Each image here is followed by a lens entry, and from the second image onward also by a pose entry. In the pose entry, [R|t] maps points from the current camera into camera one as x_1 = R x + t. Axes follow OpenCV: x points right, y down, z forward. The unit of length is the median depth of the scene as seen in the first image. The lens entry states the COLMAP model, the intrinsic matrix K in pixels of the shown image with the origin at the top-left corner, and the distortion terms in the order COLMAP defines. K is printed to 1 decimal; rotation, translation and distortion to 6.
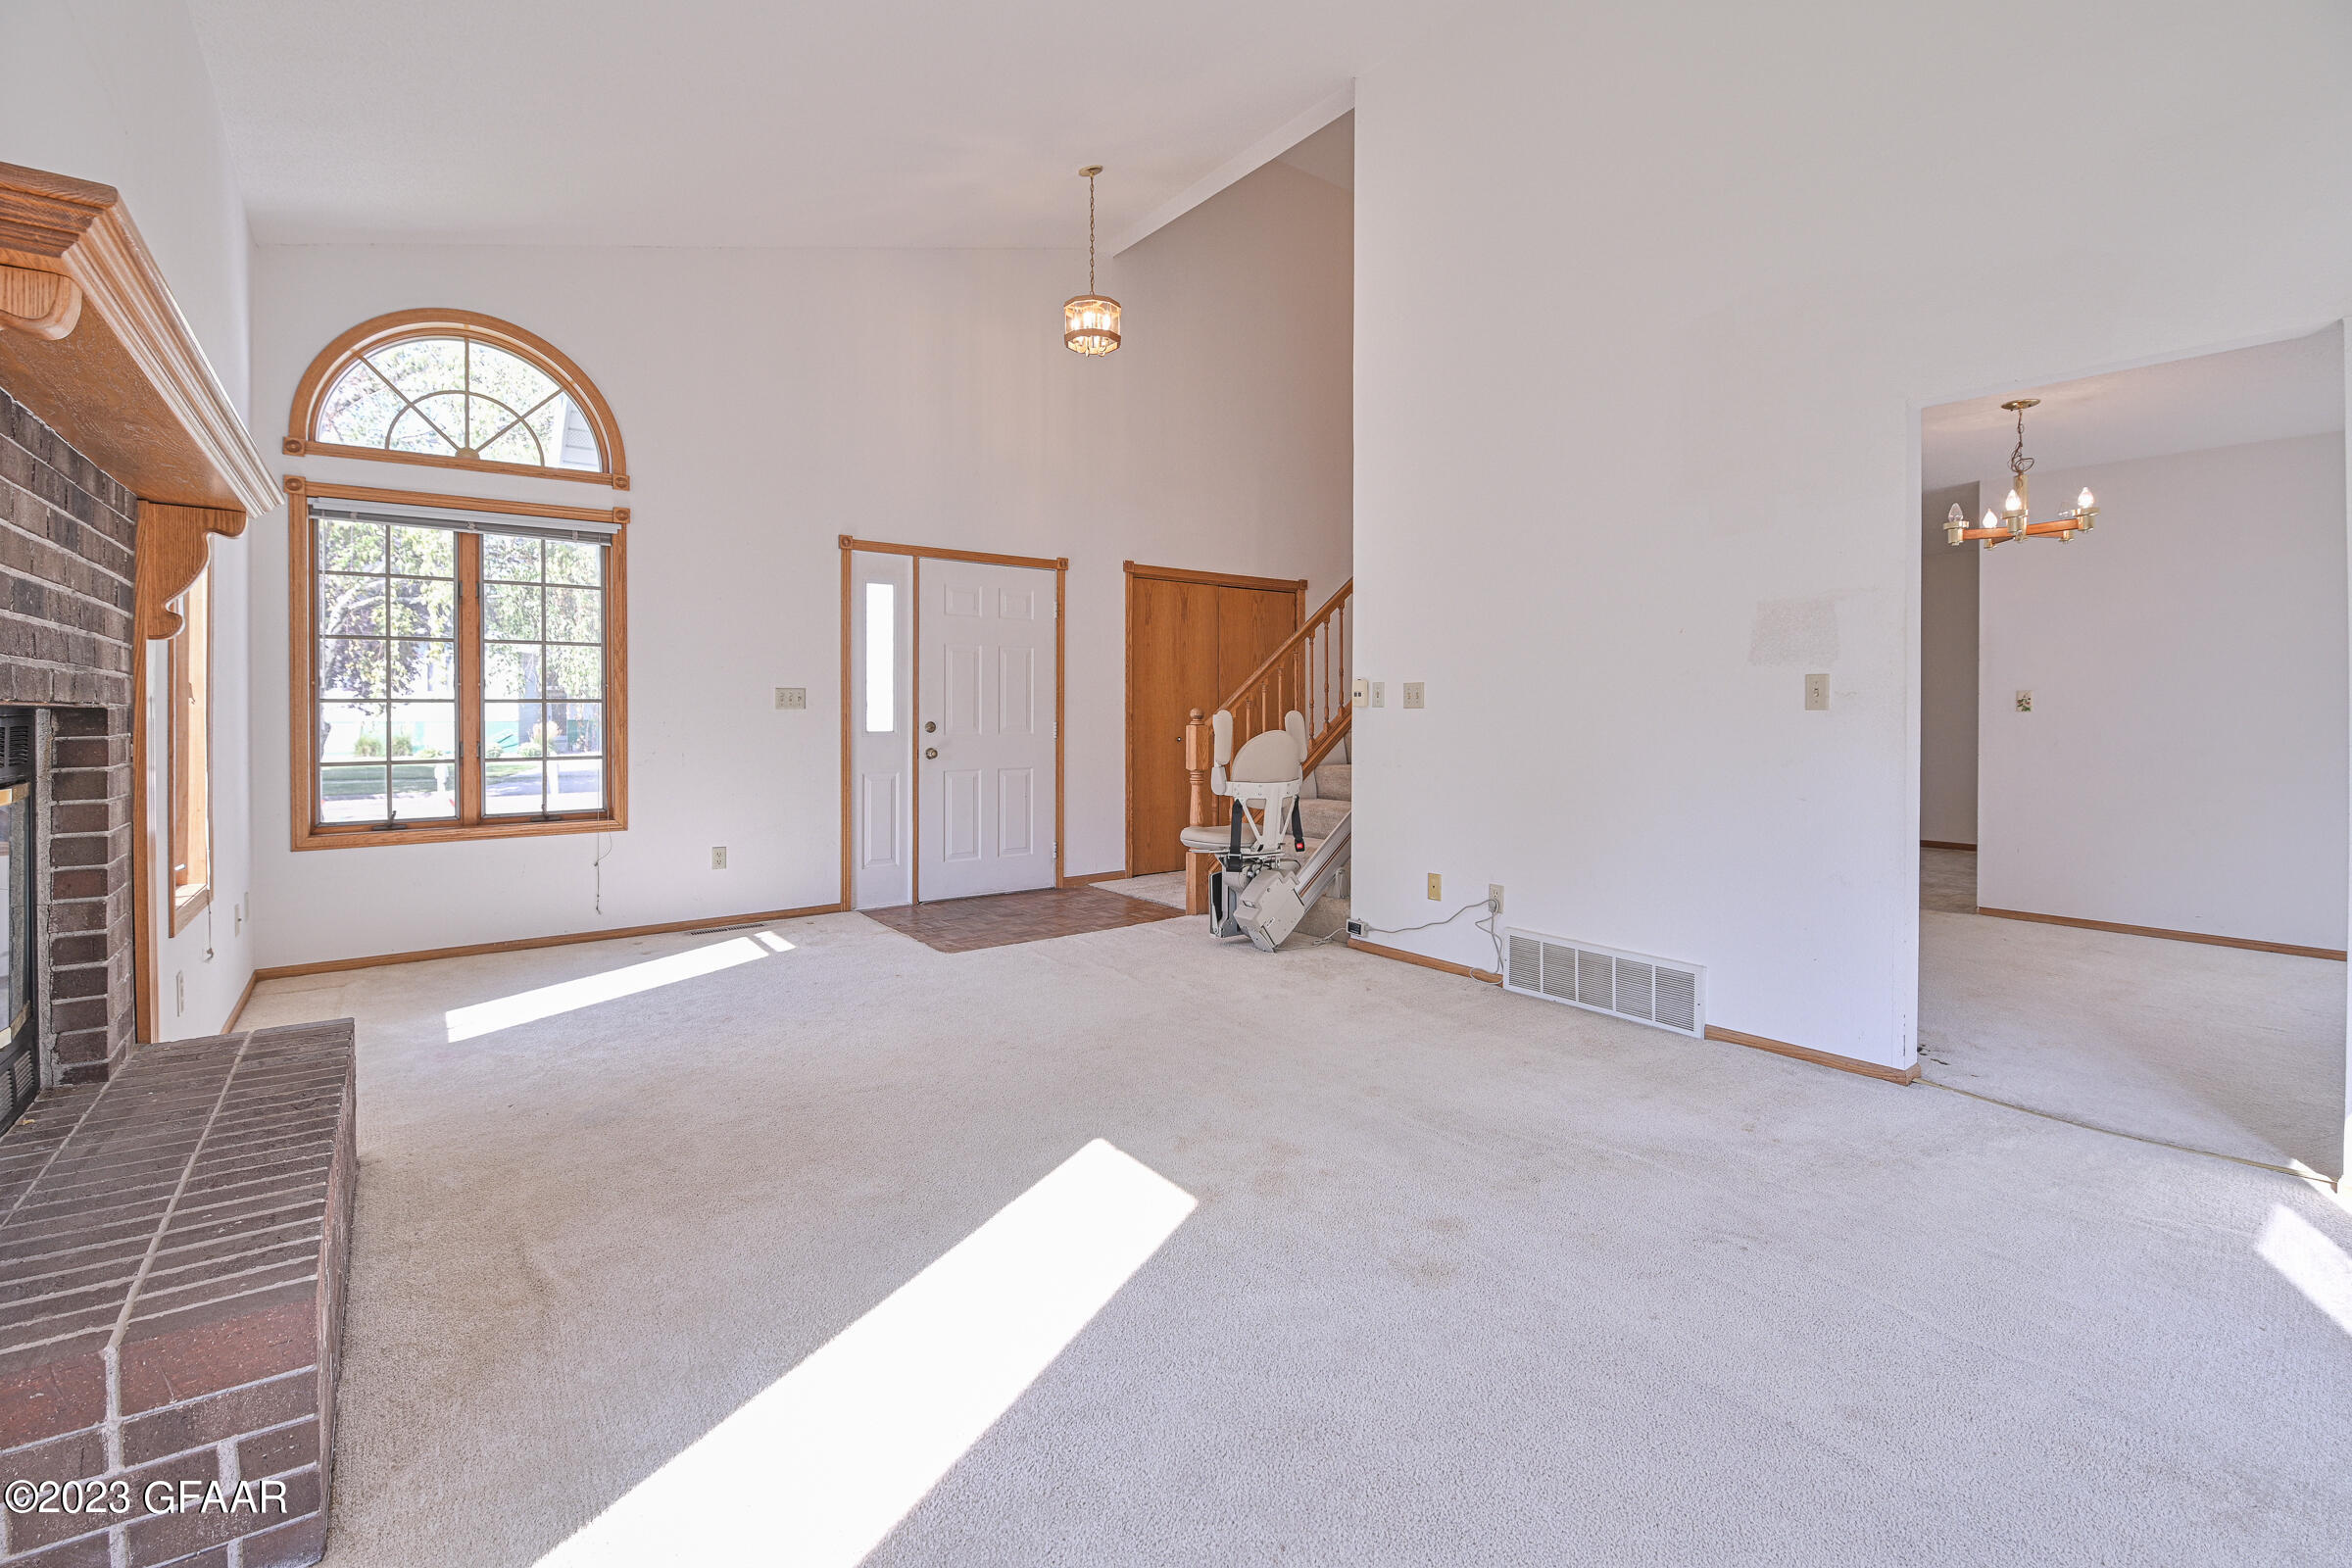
lens RADIAL K [[1042.1, 0, 1163.3], [0, 1042.1, 710.7], [0, 0, 1]] dist [-0.014967, -0.000521]
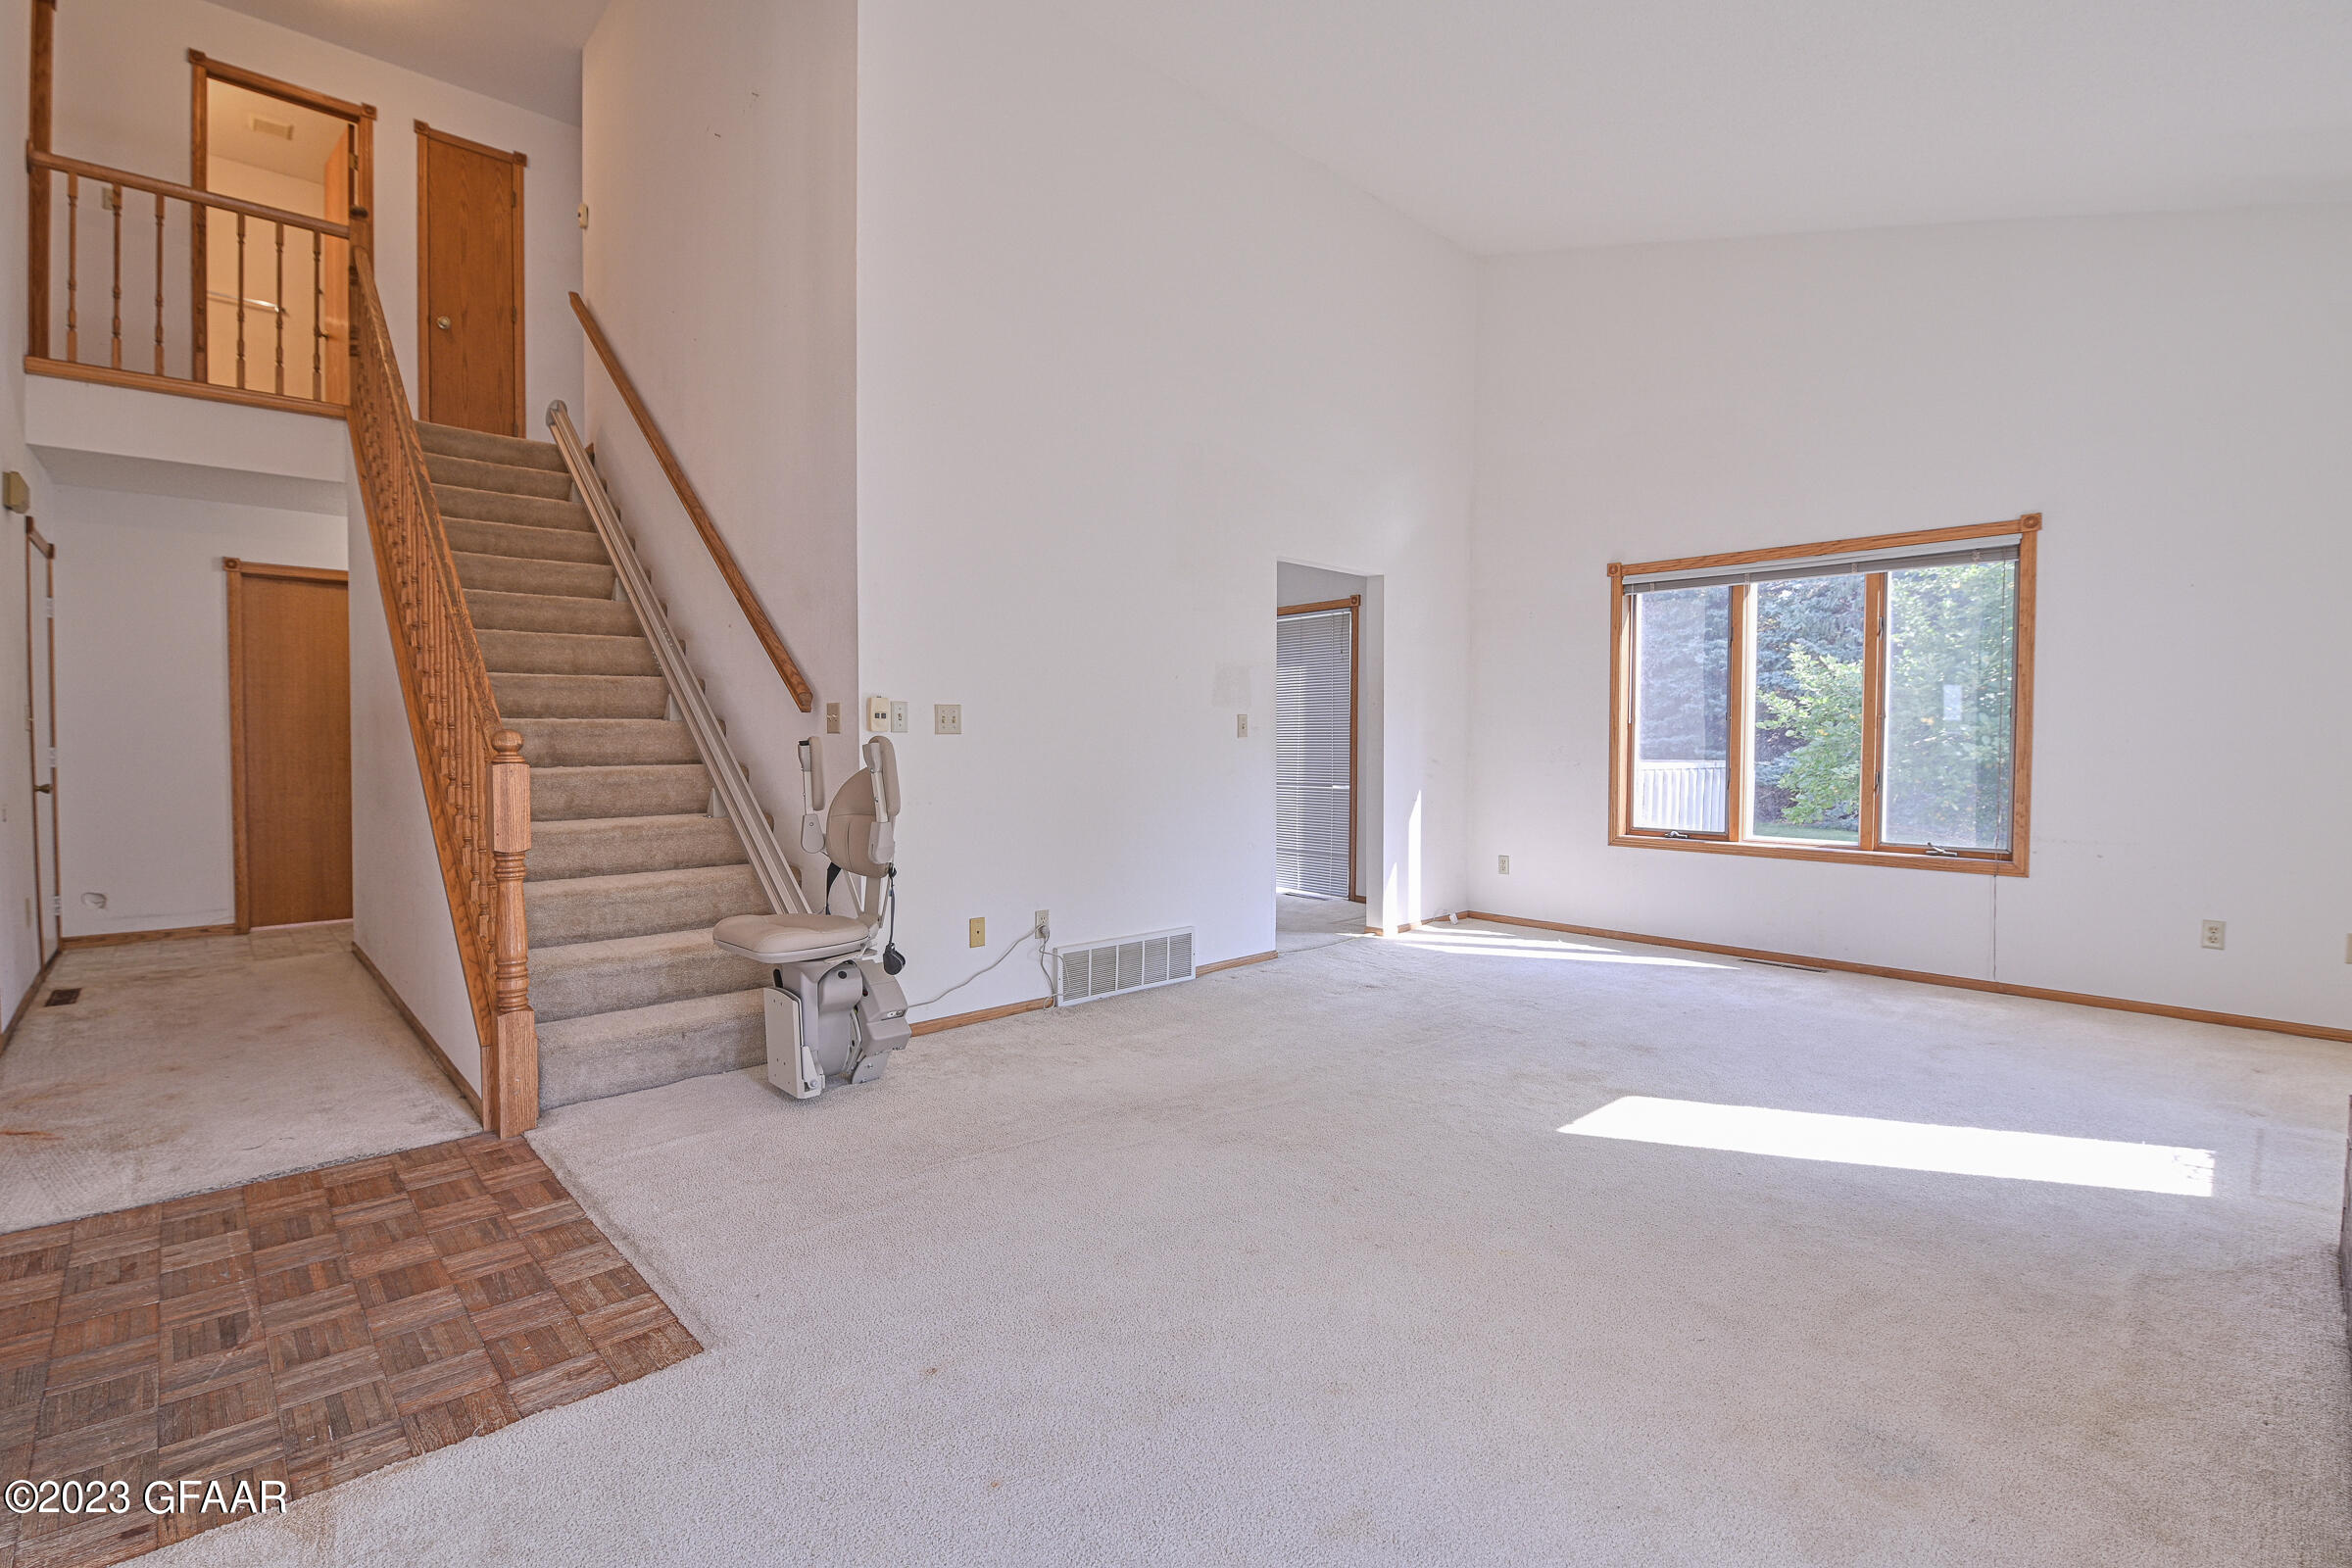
lens RADIAL K [[1074.2, 0, 1176.0], [0, 1074.2, 784.0], [0, 0, 1]] dist [0.000154, -0.000105]
pose [[-0.134737, -0.039903, 0.990078, -0.739206], [-0.001137, 0.999194, 0.040116, 0.003207], [-0.990881, 0.004279, -0.134674, 1.034728]]
